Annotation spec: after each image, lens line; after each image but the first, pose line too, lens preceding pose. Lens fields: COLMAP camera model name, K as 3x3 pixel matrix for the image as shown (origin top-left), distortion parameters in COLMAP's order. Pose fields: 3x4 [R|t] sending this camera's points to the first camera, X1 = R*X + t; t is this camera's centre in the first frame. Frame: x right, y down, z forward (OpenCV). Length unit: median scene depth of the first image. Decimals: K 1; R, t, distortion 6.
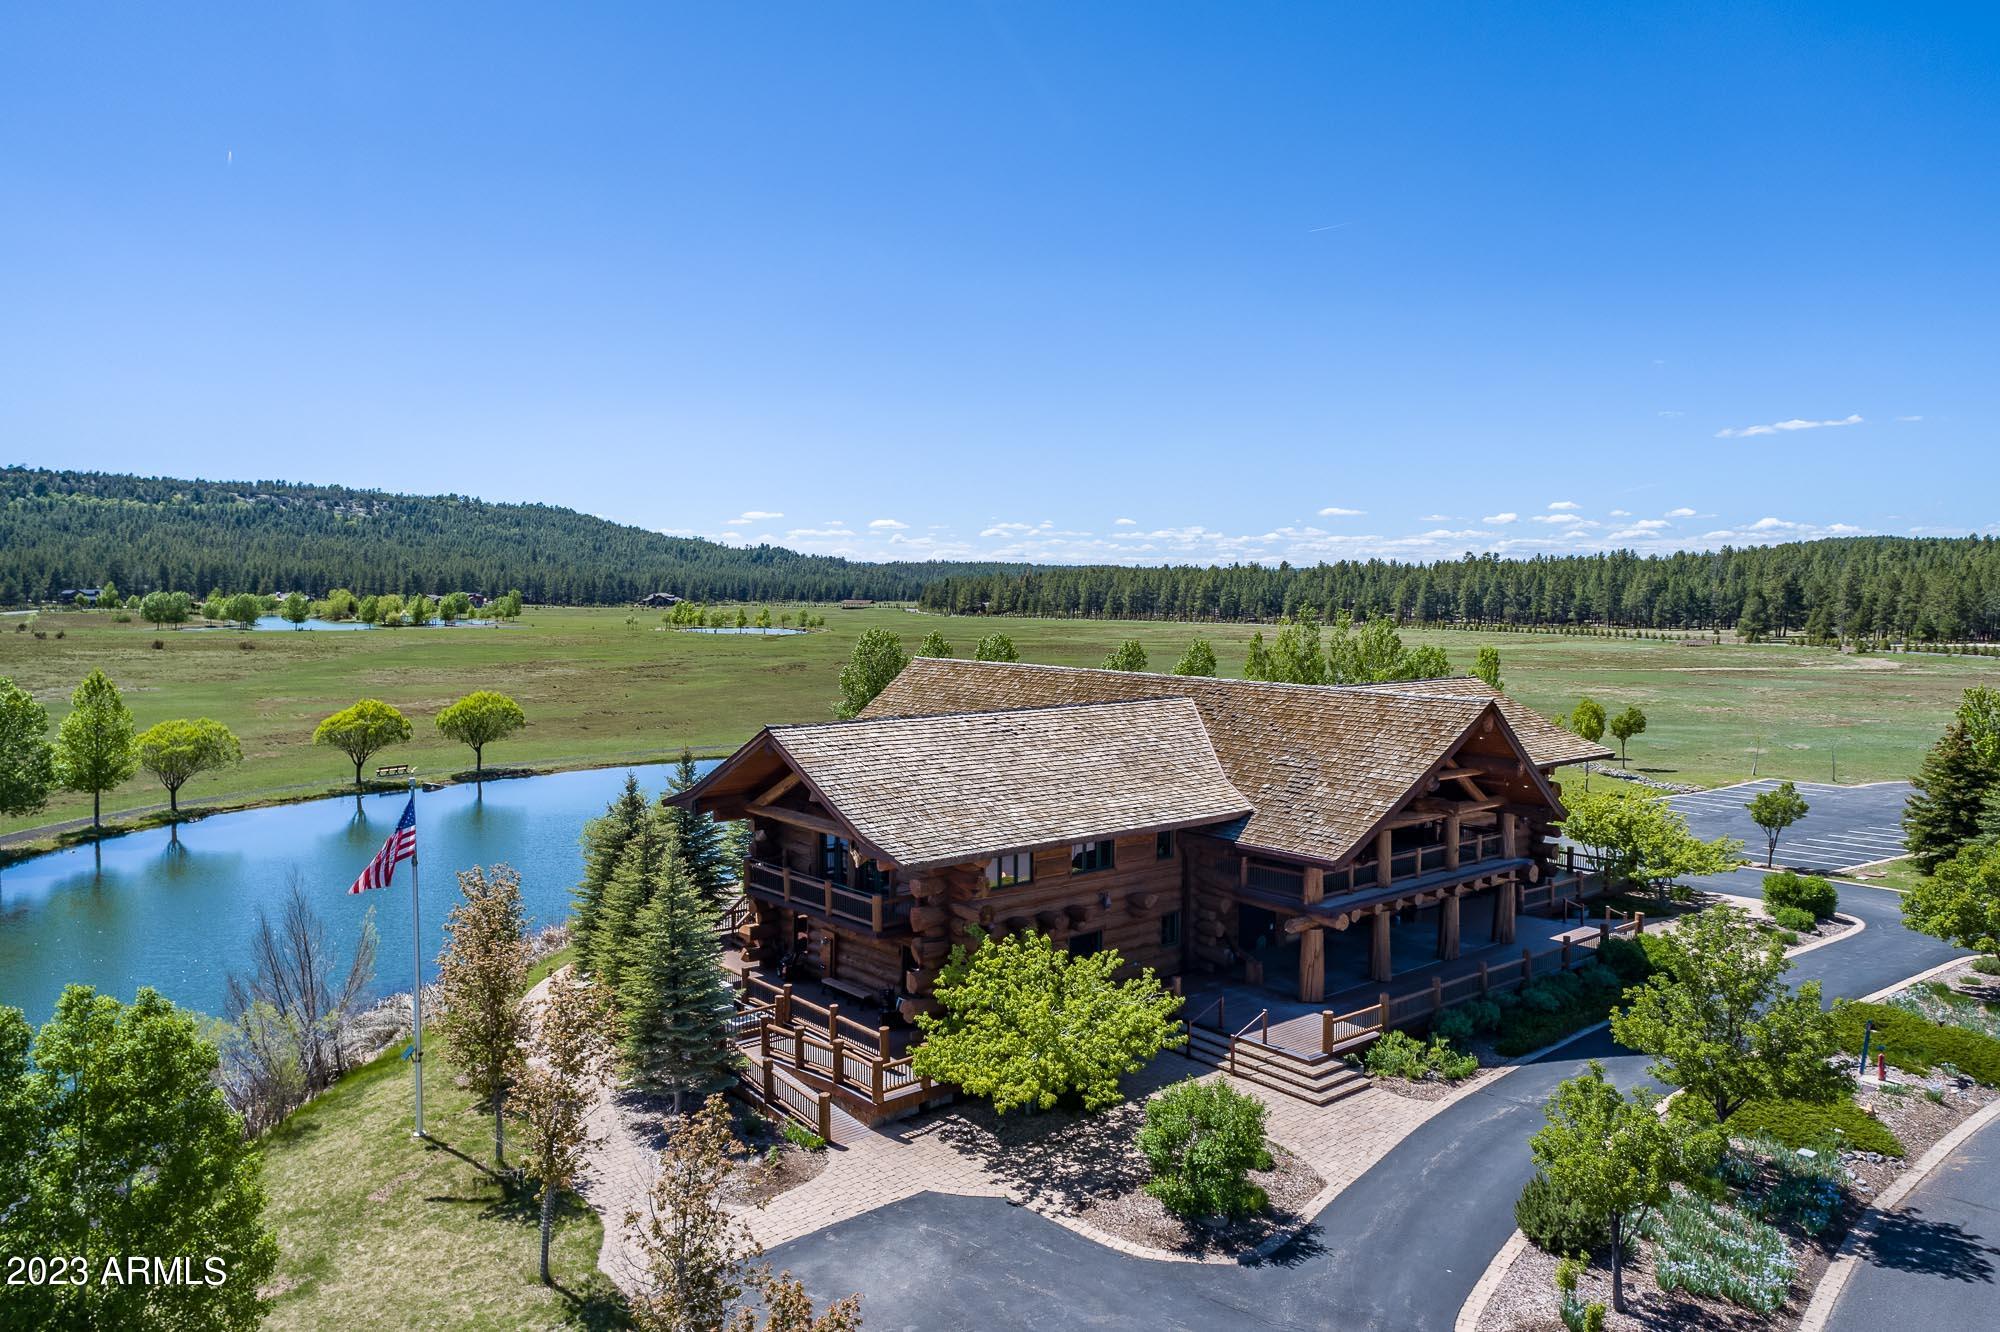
lens RADIAL K [[1360.1, 0, 1008.5], [0, 1360.1, 644.1], [0, 0, 1]] dist [0.058093, 0.018874]
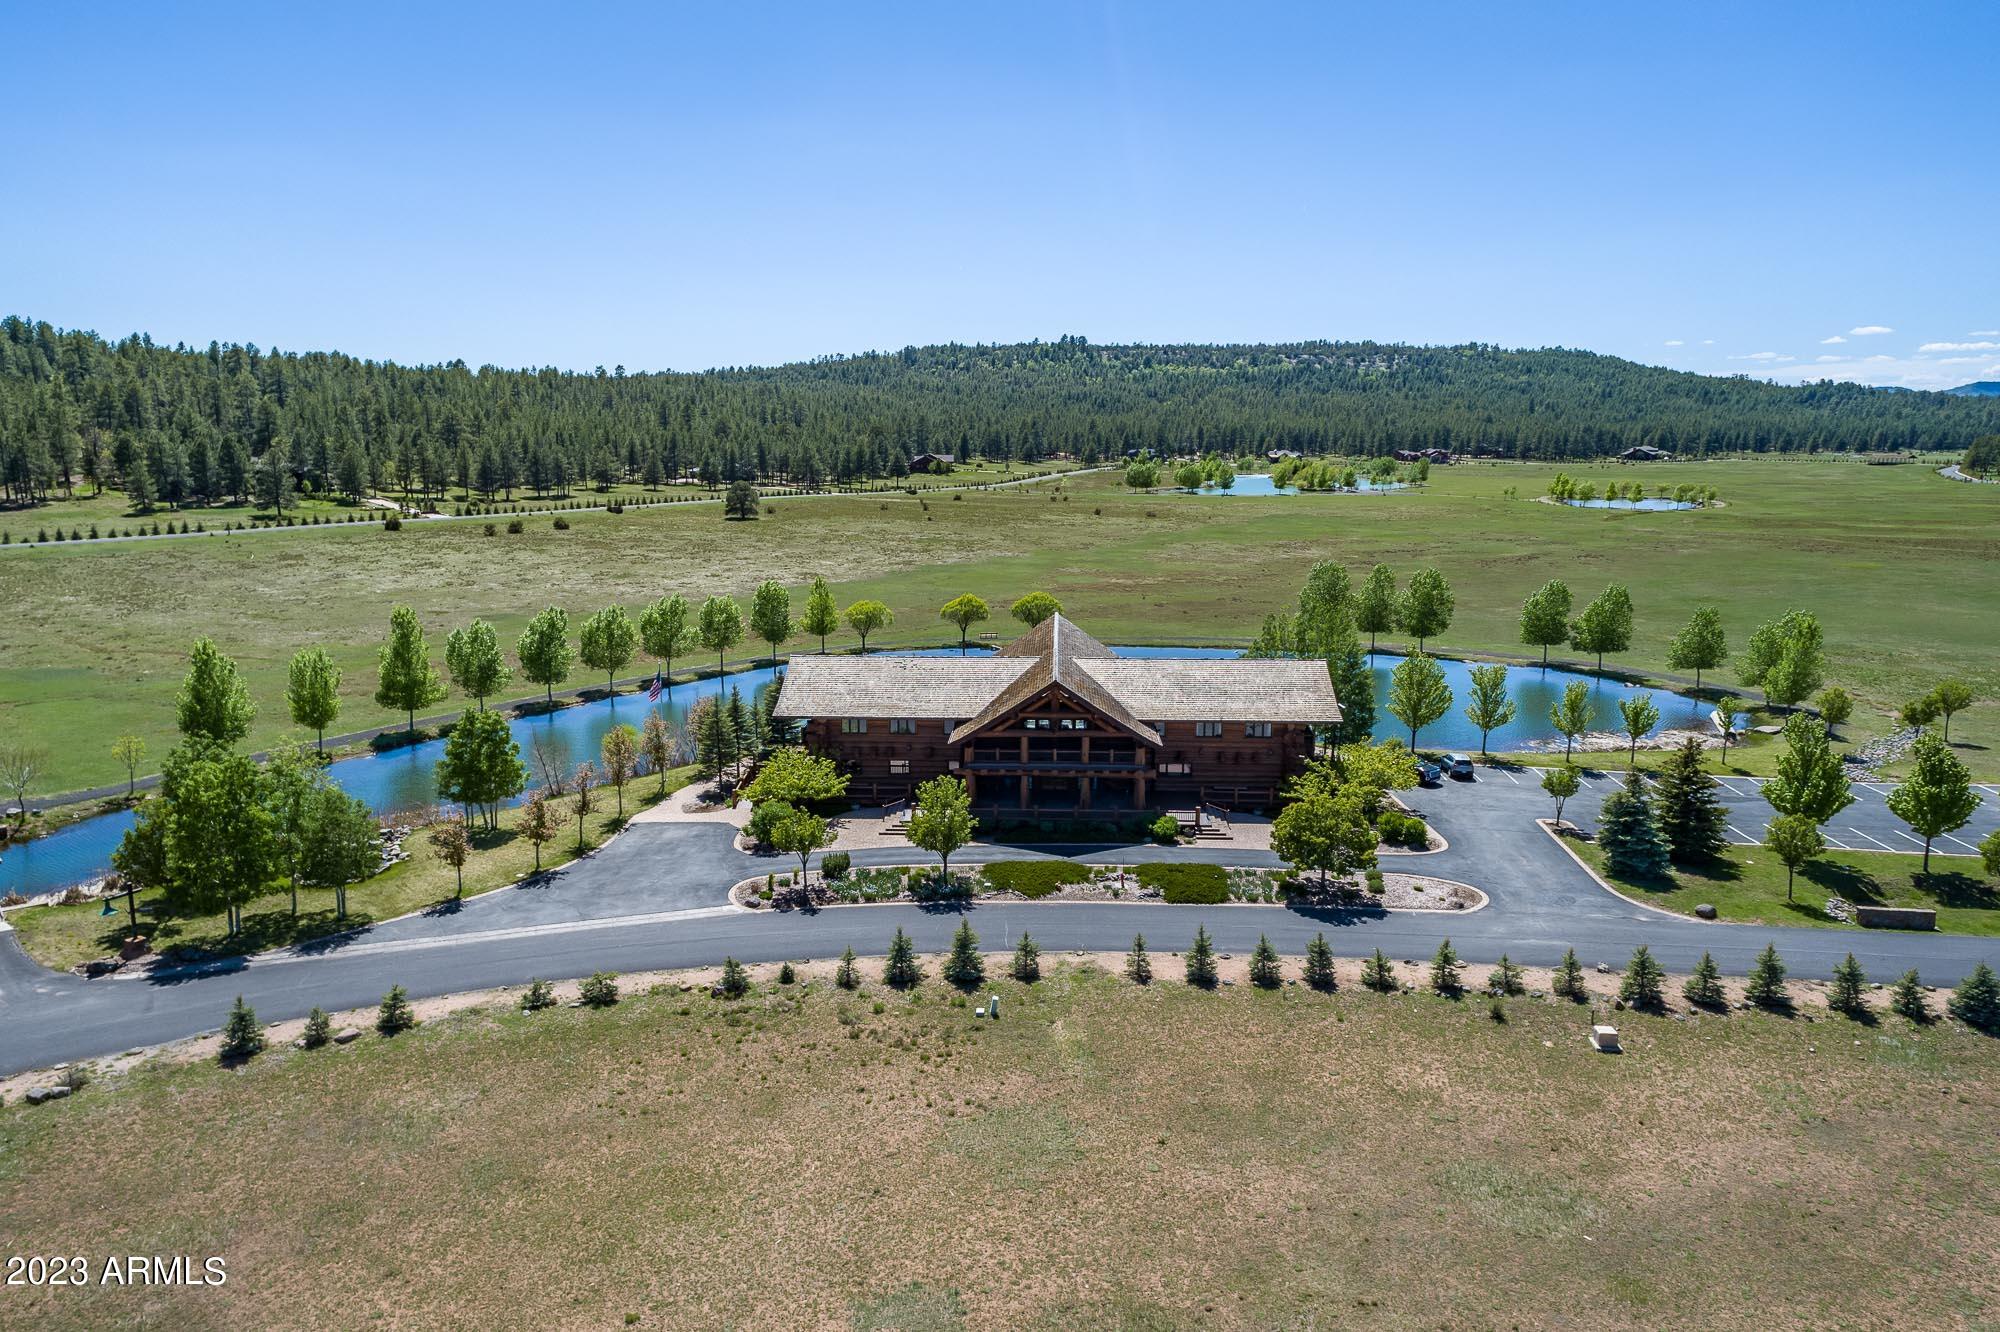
lens RADIAL K [[1360.1, 0, 999.9], [0, 1360.1, 661.8], [0, 0, 1]] dist [0.058093, 0.018874]
pose [[0.739709, 0.111591, -0.663610, 0.057836], [-0.024731, 0.989997, 0.138907, -0.009300], [0.672473, -0.086339, 0.735069, -0.018570]]
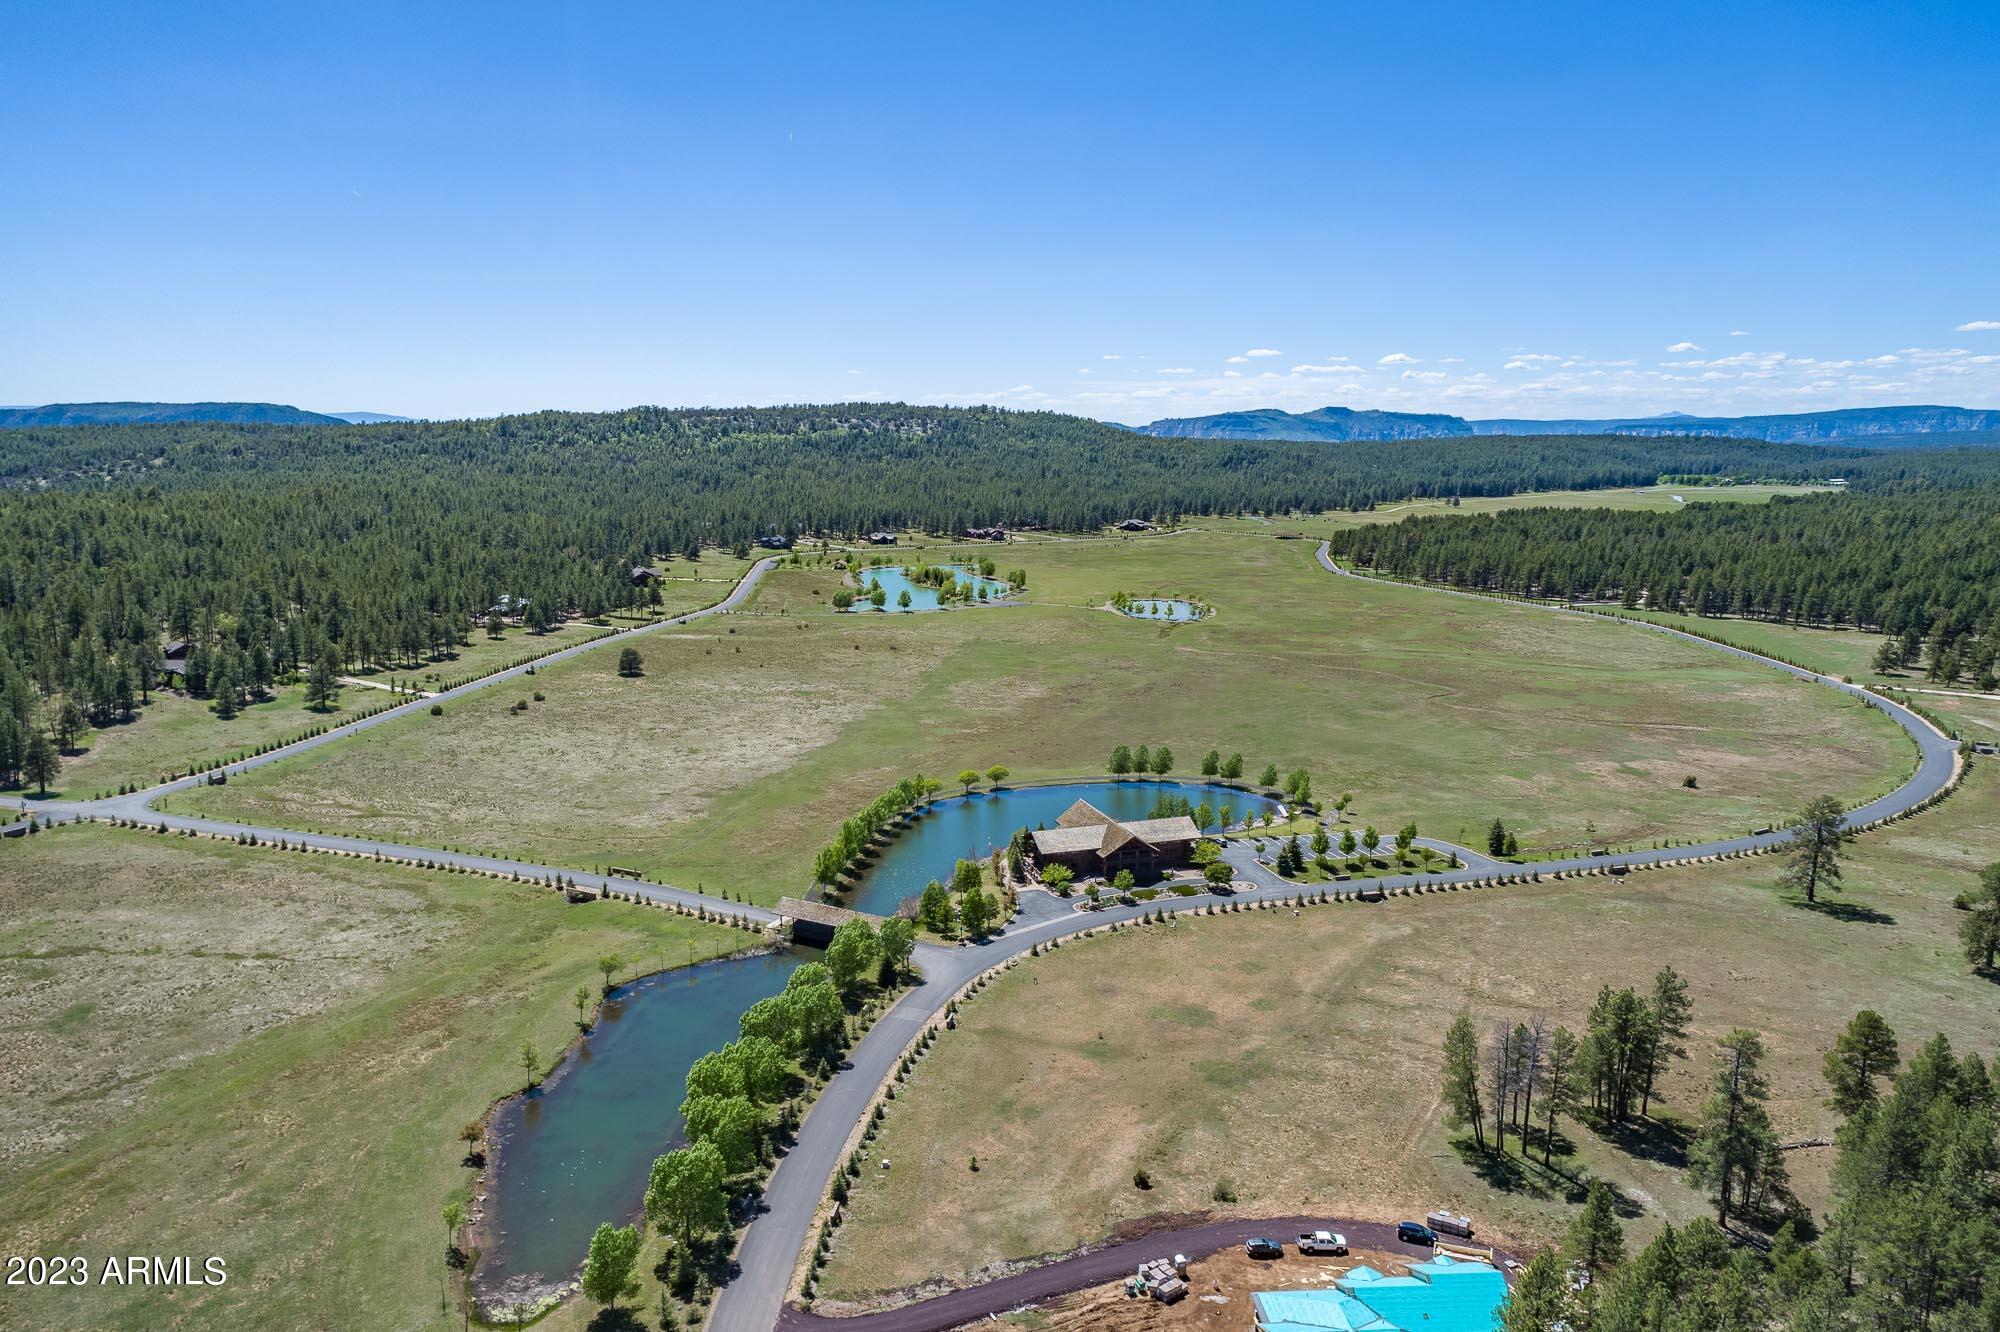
lens RADIAL K [[1360.1, 0, 1002.3], [0, 1360.1, 668.8], [0, 0, 1]] dist [0.058093, 0.018874]
pose [[0.932697, 0.060215, -0.355597, 0.075613], [-0.011055, 0.990274, 0.138693, -0.061642], [0.360490, -0.125428, 0.924291, -0.194130]]
